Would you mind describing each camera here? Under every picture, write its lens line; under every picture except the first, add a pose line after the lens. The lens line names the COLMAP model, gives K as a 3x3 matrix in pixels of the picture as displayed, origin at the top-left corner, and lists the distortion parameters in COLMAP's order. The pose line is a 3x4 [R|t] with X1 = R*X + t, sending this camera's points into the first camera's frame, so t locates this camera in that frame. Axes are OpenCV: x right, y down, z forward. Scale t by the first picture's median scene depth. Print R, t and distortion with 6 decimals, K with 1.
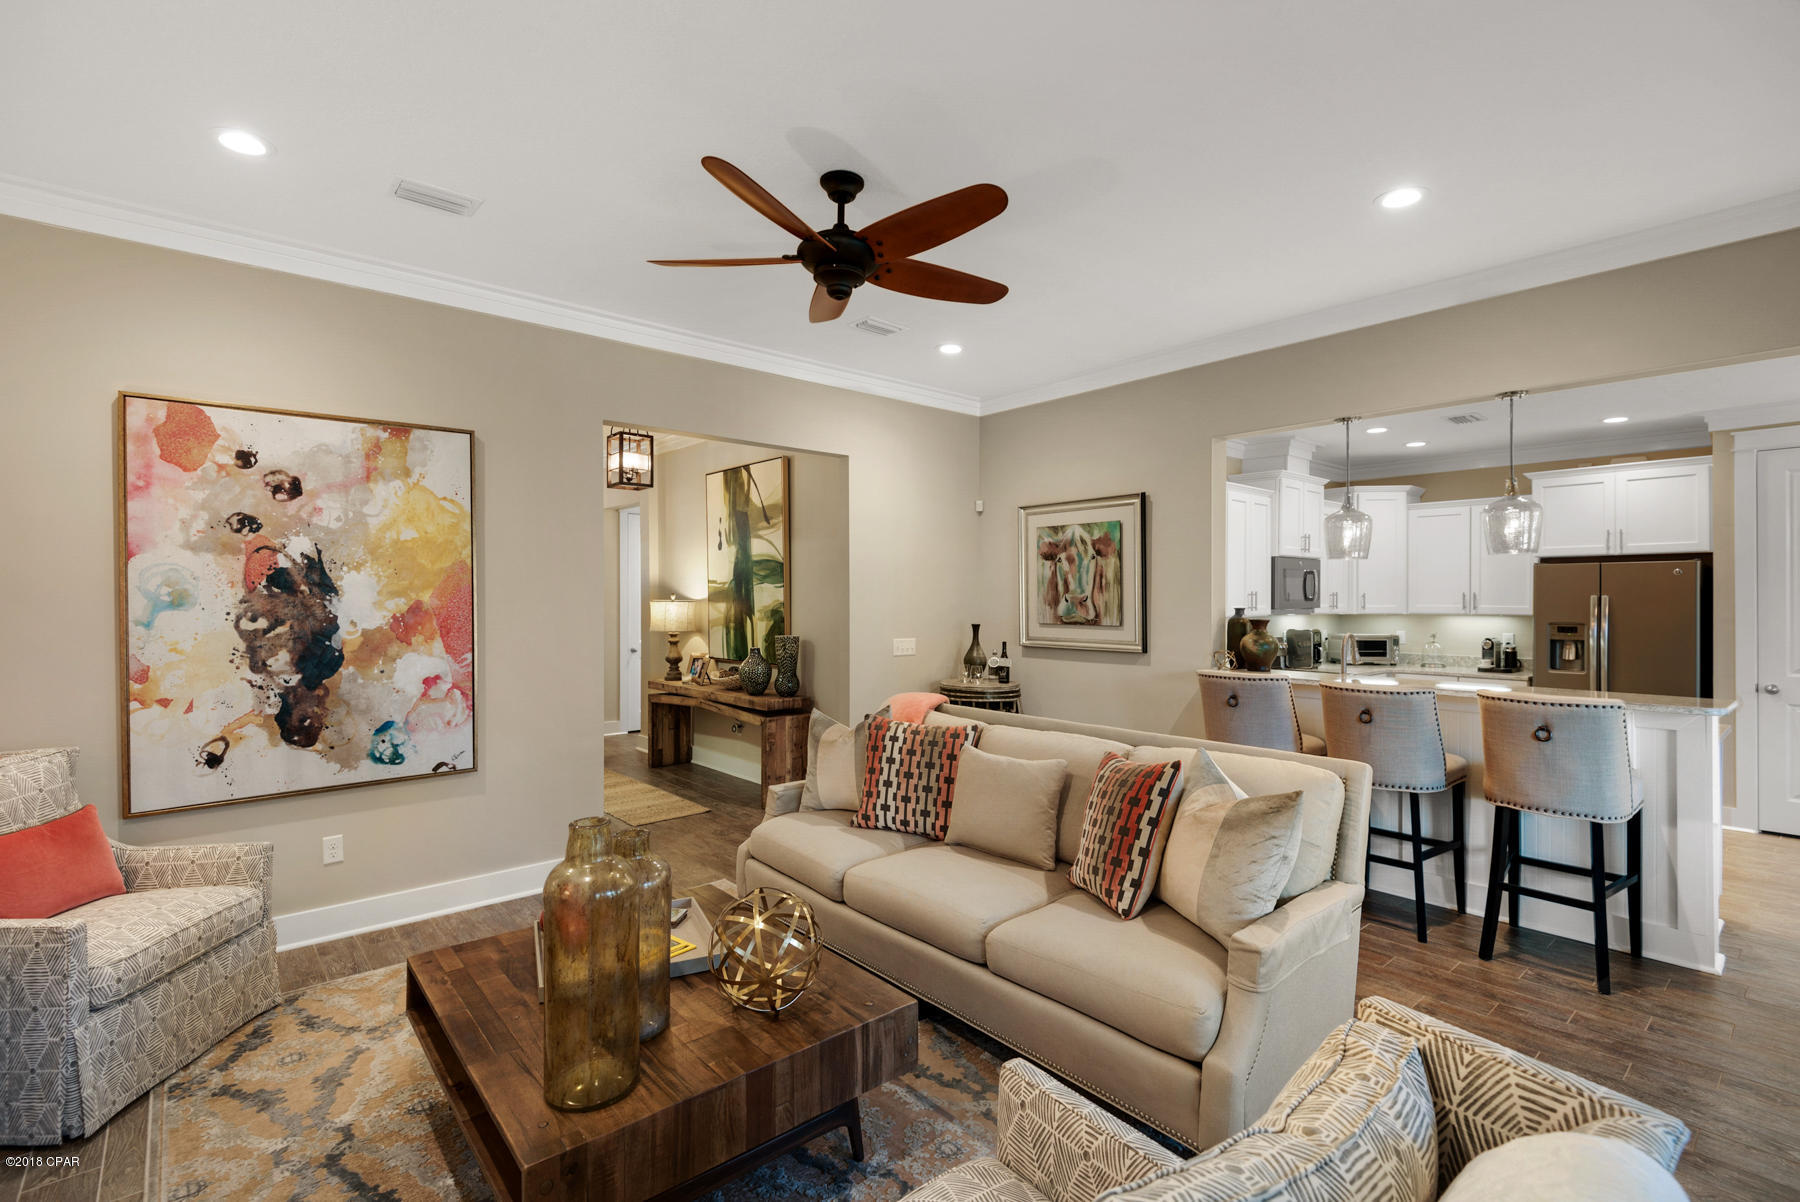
lens RADIAL K [[822.2, 0, 884.0], [0, 822.2, 596.6], [0, 0, 1]] dist [0.037756, -0.024290]
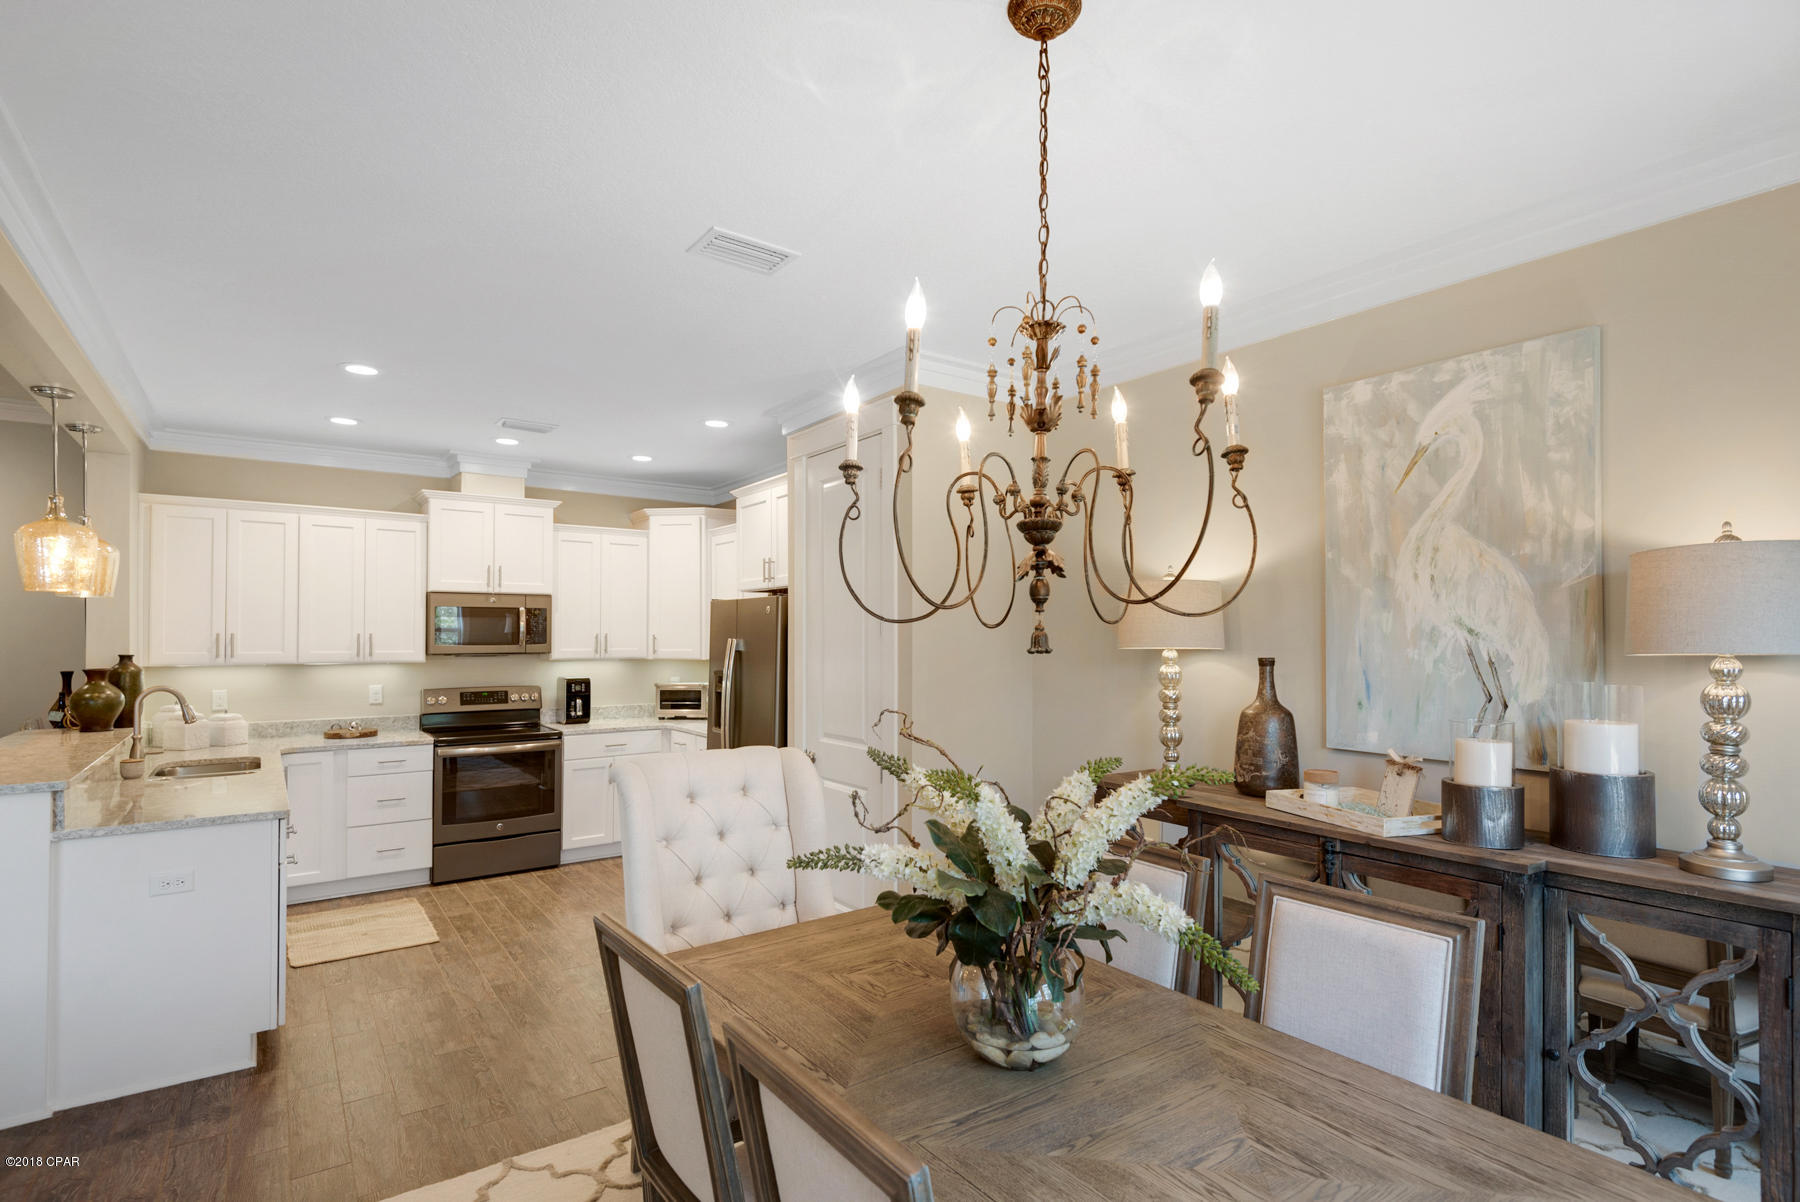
lens RADIAL K [[887.5, 0, 890.9], [0, 887.5, 625.3], [0, 0, 1]] dist [0.017627, -0.000880]
pose [[0.995642, -0.001080, -0.093247, 1.693970], [0.000289, 0.999964, -0.008503, -0.011151], [0.093252, 0.008439, 0.995607, 0.232976]]
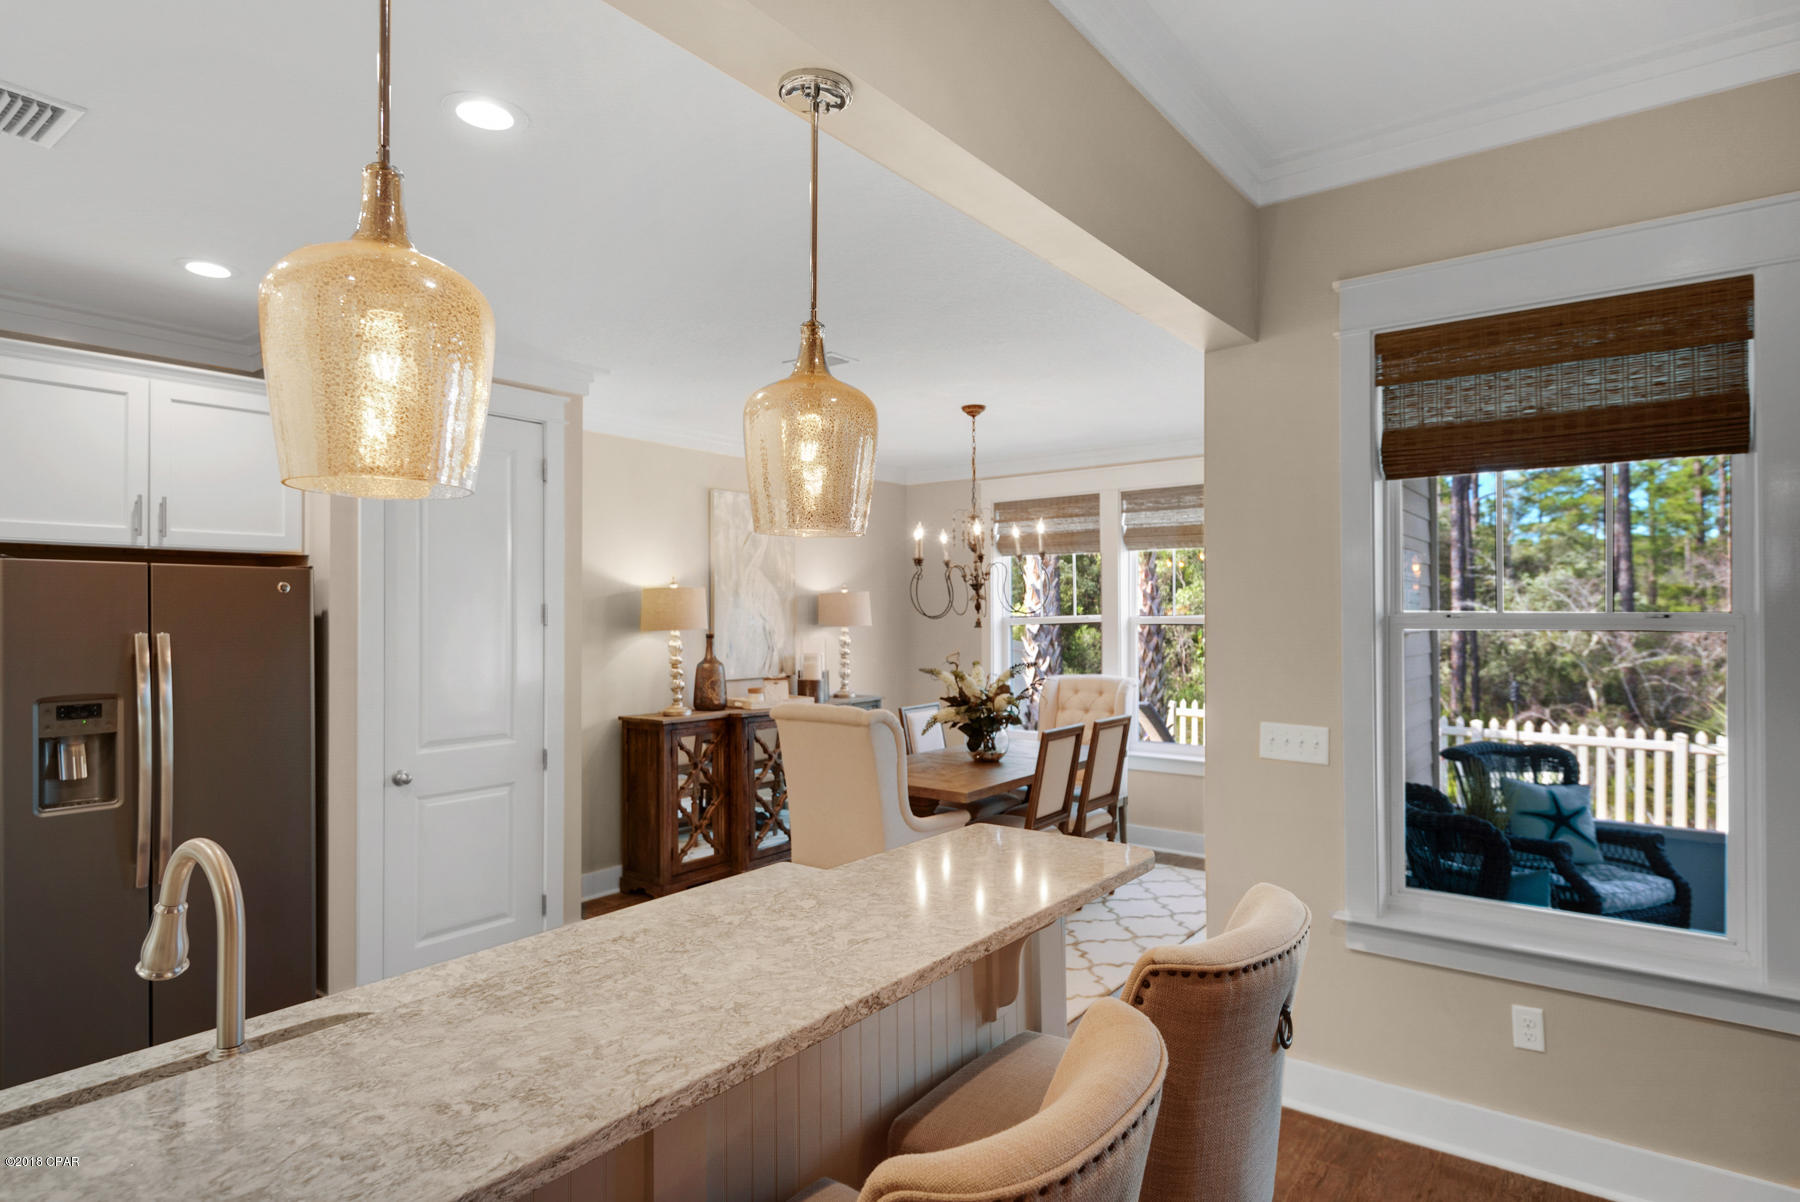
lens RADIAL K [[1004.7, 0, 897.4], [0, 1004.7, 604.0], [0, 0, 1]] dist [0.015277, -0.001040]
pose [[-0.223769, 0.010676, 0.974584, 0.326352], [-0.001371, 0.999936, -0.011268, -0.018155], [-0.974641, -0.003857, -0.223740, 1.120079]]
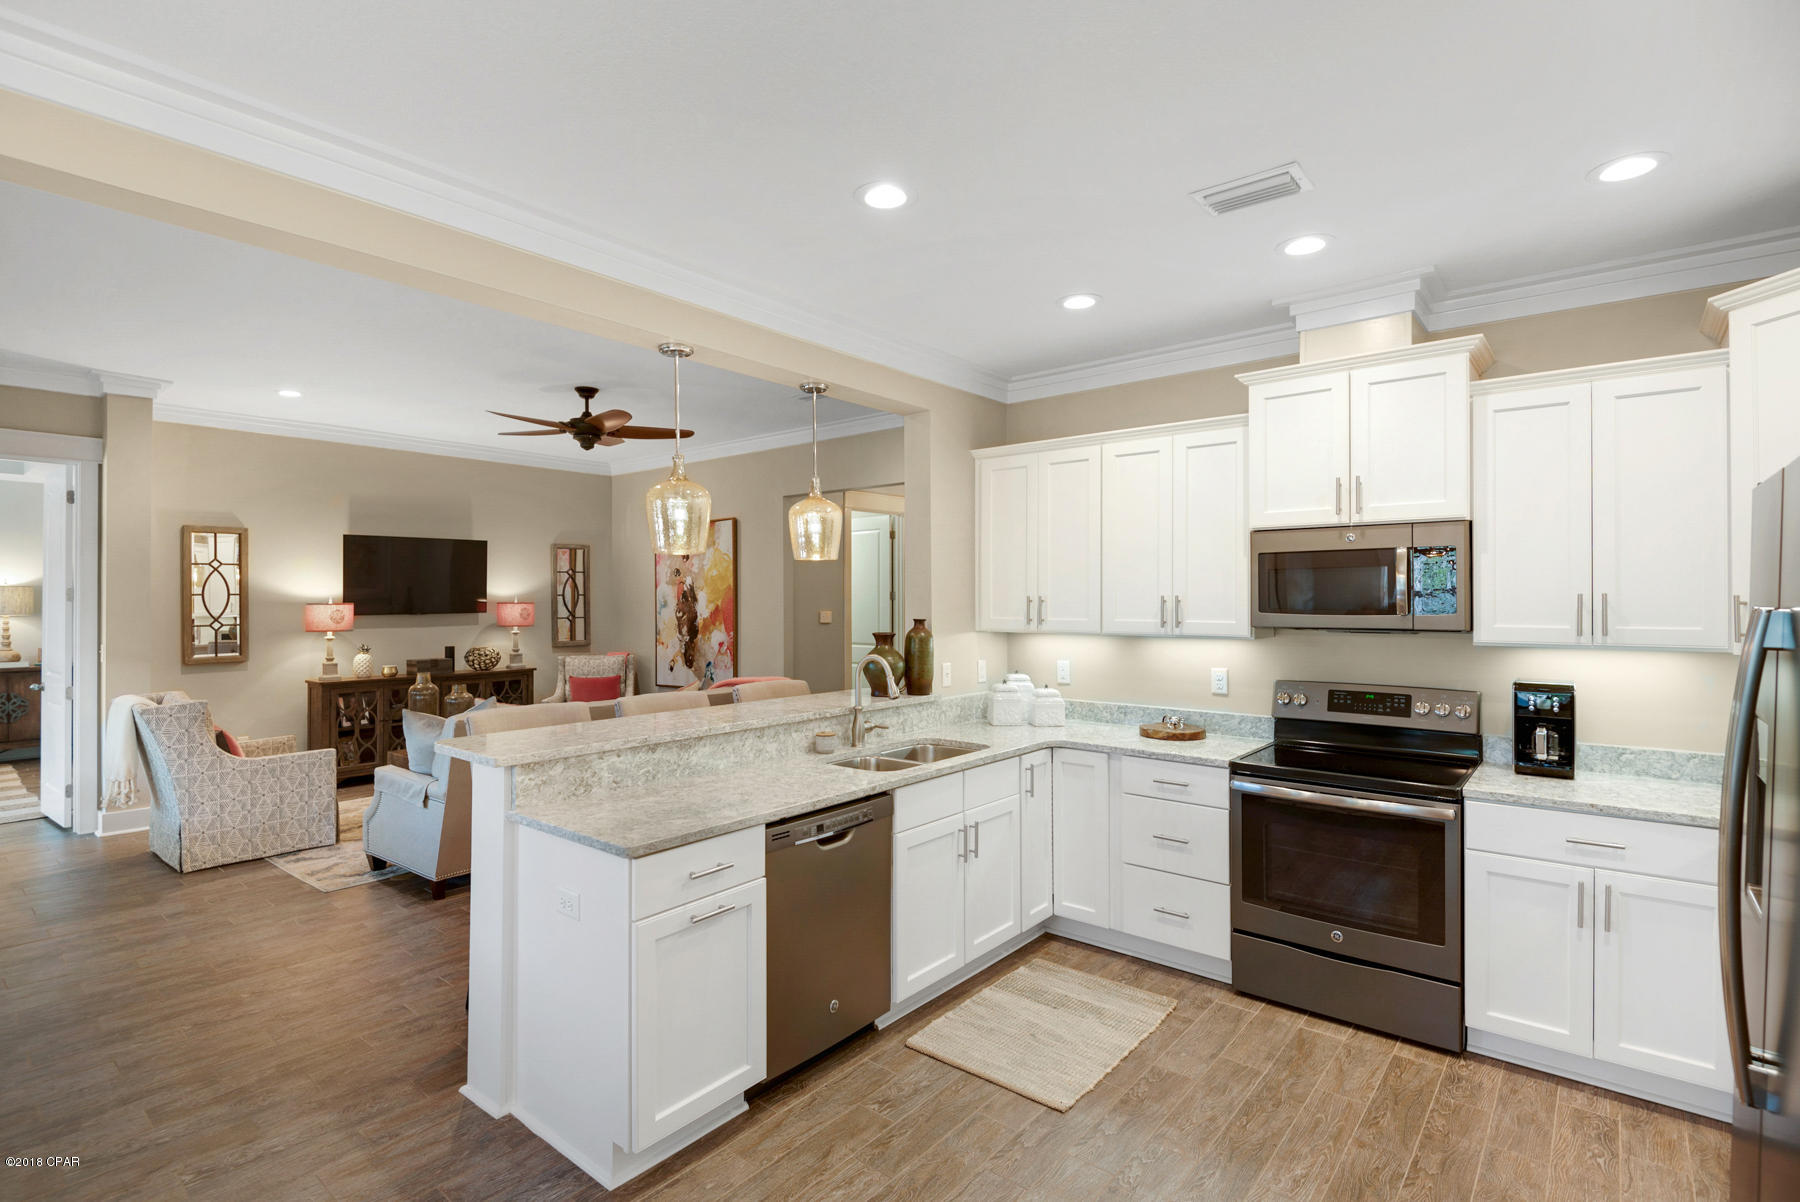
lens RADIAL K [[846.2, 0, 904.4], [0, 846.2, 595.4], [0, 0, 1]] dist [0.014400, -0.016150]
pose [[0.175803, -0.006773, -0.984402, 1.624657], [0.000181, 0.999977, -0.006847, -0.004148], [0.984425, 0.001026, 0.175800, 1.116328]]
